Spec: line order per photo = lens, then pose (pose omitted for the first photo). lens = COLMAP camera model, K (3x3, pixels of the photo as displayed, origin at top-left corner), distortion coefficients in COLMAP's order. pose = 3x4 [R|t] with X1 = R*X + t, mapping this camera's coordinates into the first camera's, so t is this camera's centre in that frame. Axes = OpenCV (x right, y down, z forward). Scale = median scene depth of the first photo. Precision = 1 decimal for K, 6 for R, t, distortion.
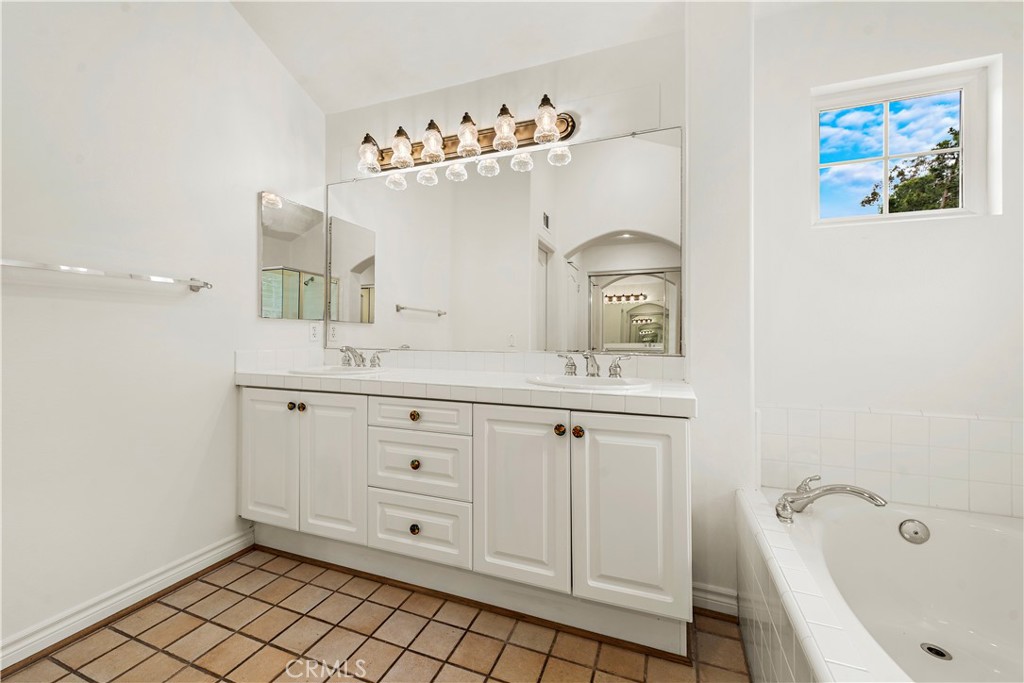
lens RADIAL K [[401.6, 0, 543.7], [0, 401.6, 331.9], [0, 0, 1]] dist [0.012023, -0.001569]
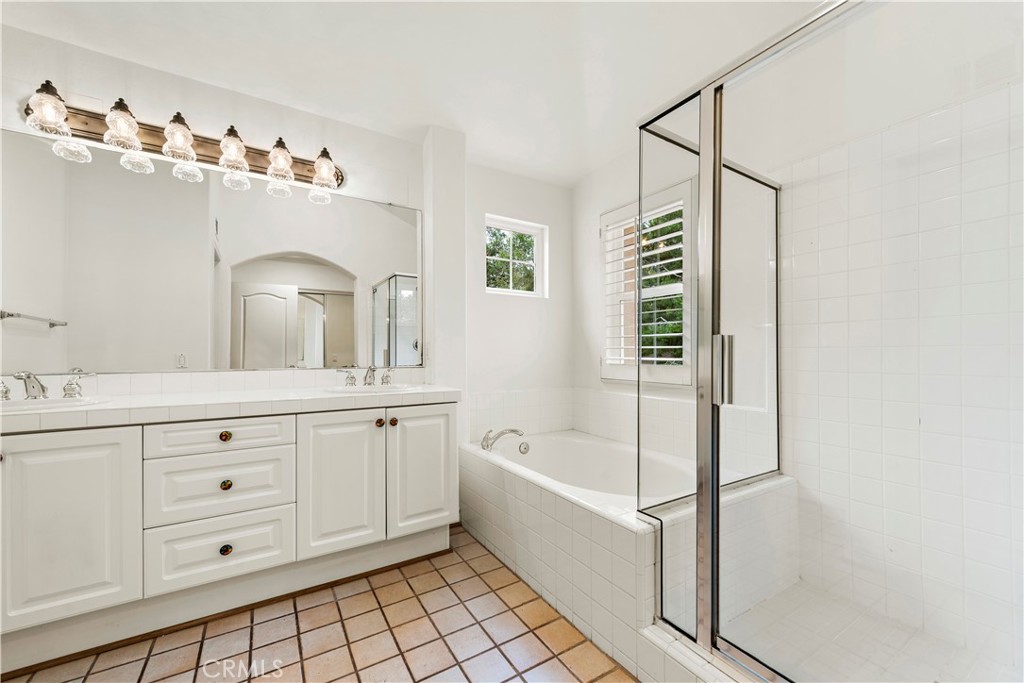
lens RADIAL K [[401.6, 0, 518.3], [0, 401.6, 350.4], [0, 0, 1]] dist [0.012023, -0.001569]
pose [[0.598405, -0.001853, 0.801191, -0.688848], [-0.003115, 0.999984, 0.004640, -0.009748], [-0.801187, -0.005272, 0.598390, -0.174577]]
